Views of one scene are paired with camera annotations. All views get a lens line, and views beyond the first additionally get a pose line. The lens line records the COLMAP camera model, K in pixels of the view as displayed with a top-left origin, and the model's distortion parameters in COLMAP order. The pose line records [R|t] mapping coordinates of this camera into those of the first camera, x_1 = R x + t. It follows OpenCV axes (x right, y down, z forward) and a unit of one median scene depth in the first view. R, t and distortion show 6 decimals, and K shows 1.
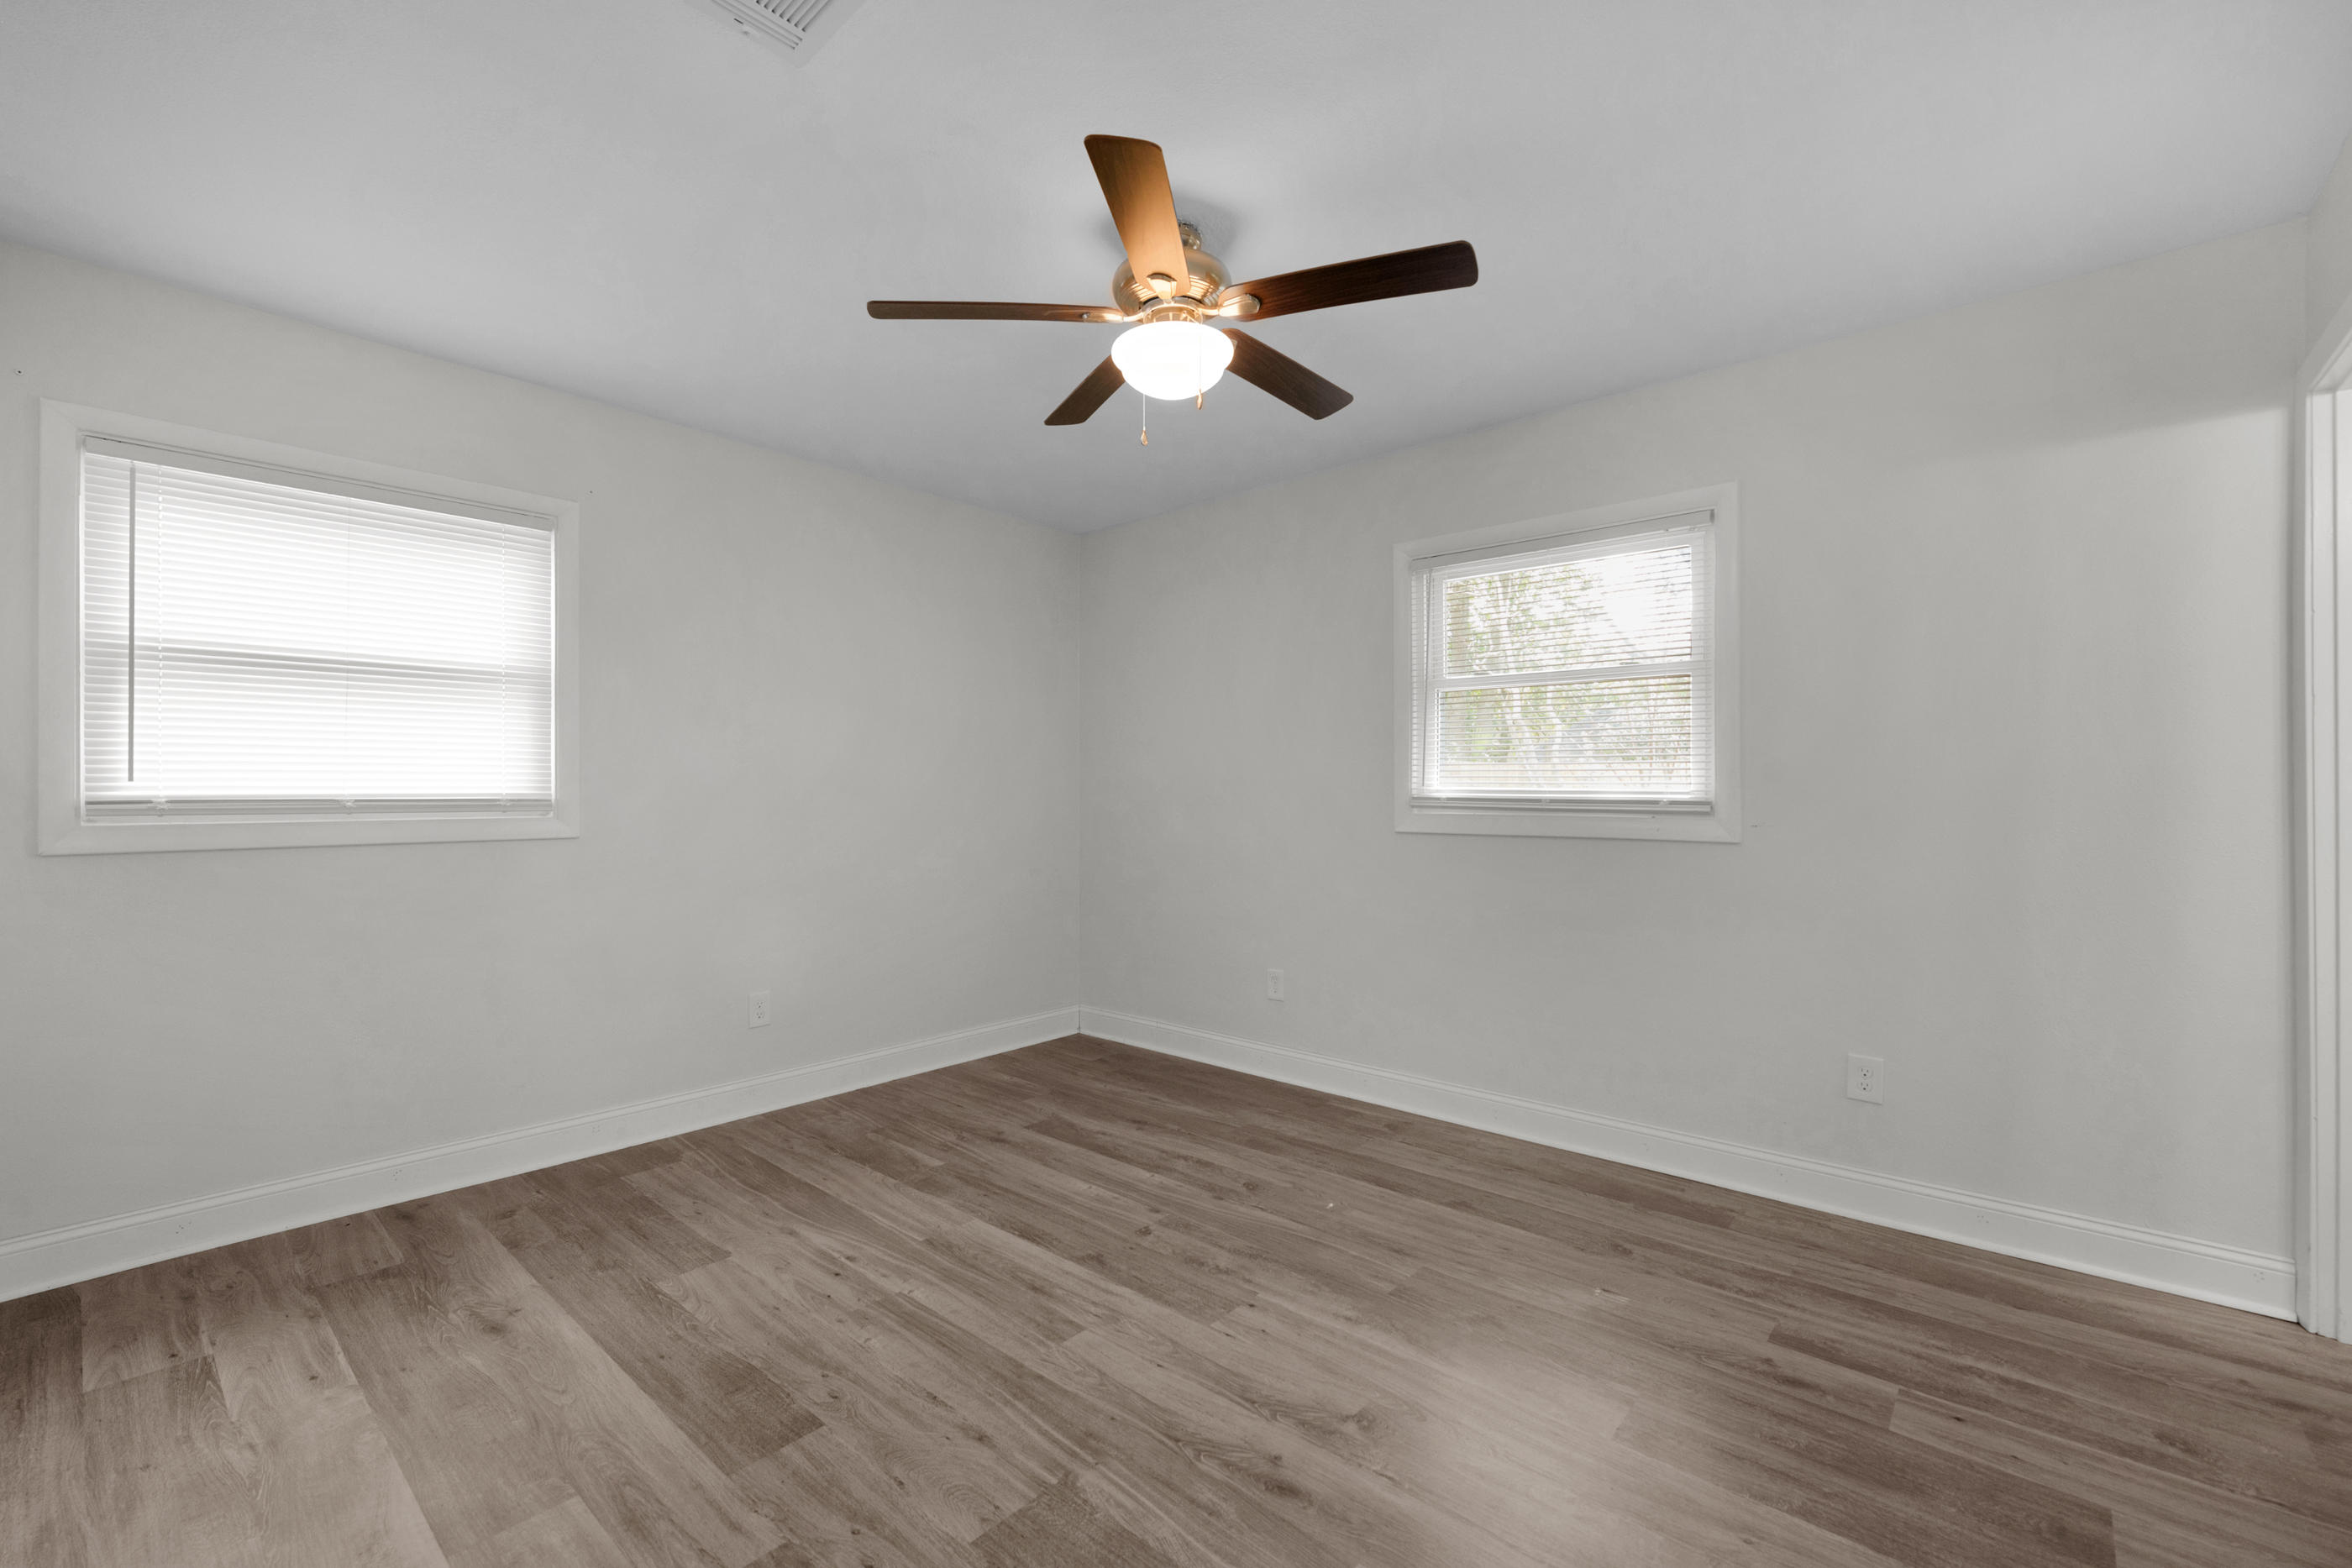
lens RADIAL K [[985.7, 0, 1172.2], [0, 985.7, 780.6], [0, 0, 1]] dist [-0.003354, -0.001125]
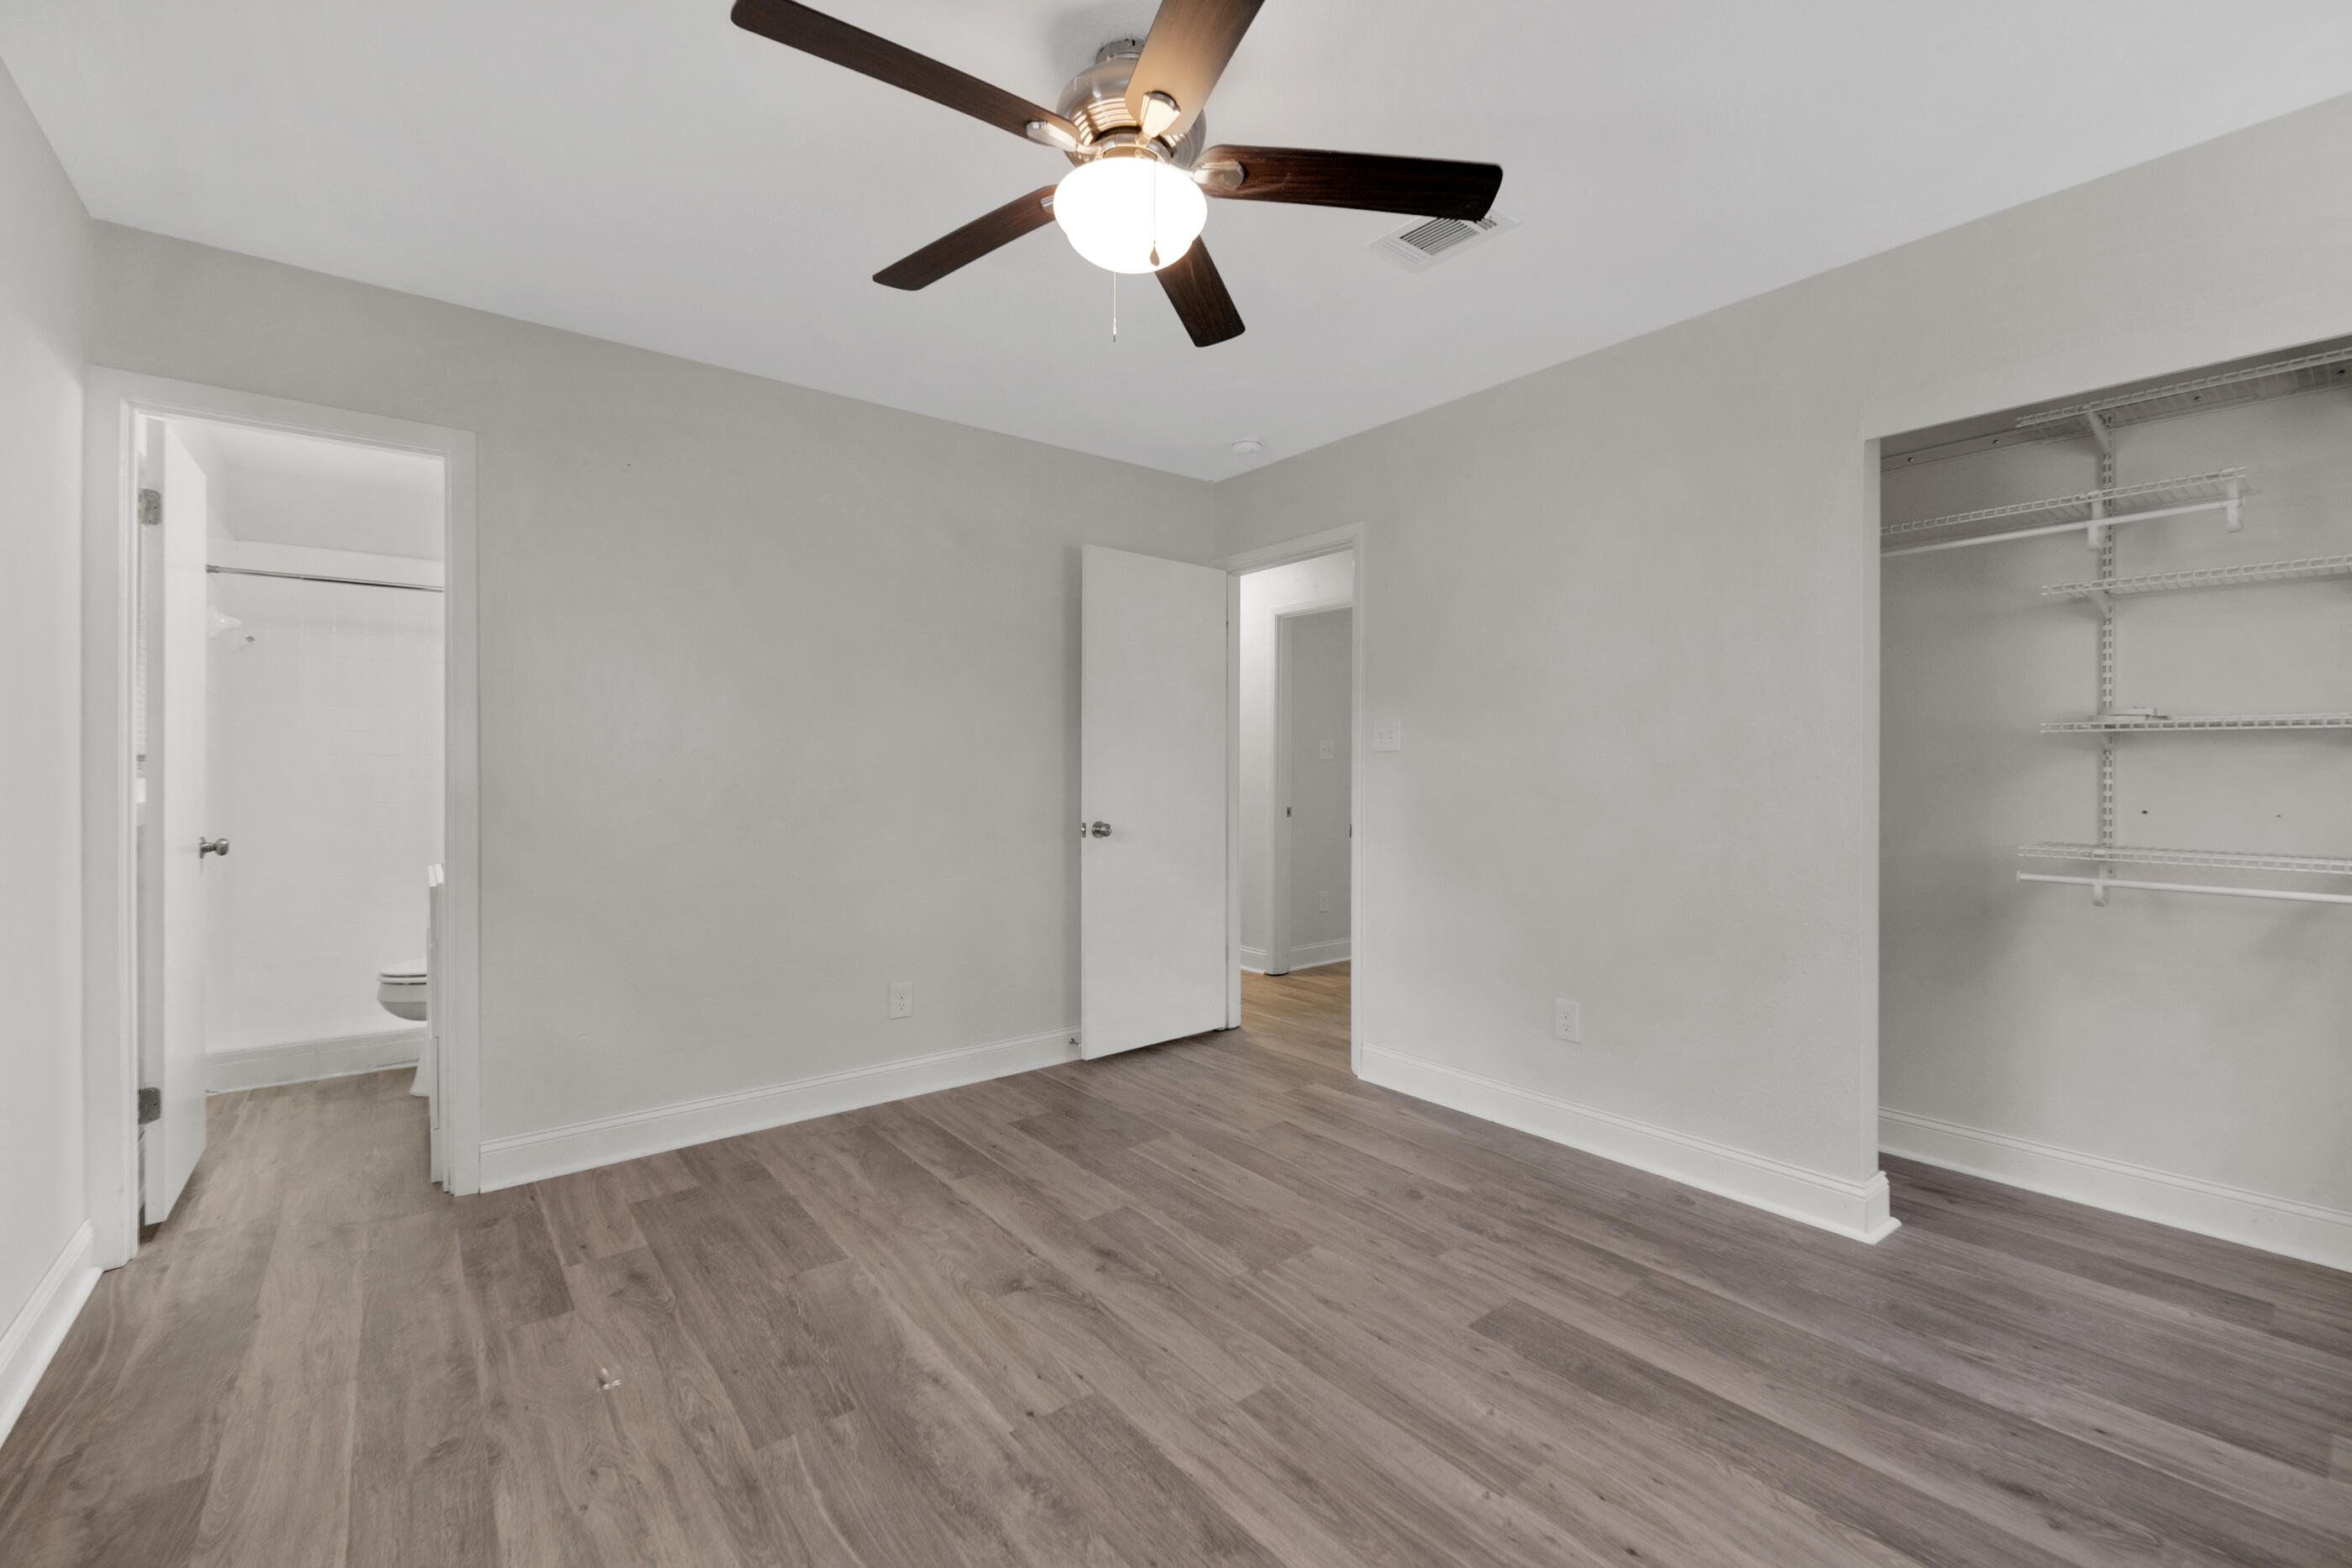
lens RADIAL K [[985.7, 0, 1175.6], [0, 985.7, 783.2], [0, 0, 1]] dist [-0.003354, -0.001125]
pose [[-0.985445, -0.002798, 0.169970, -0.185479], [-0.002733, 0.999996, 0.000621, 0.019024], [-0.169971, 0.000147, -0.985449, 1.922329]]
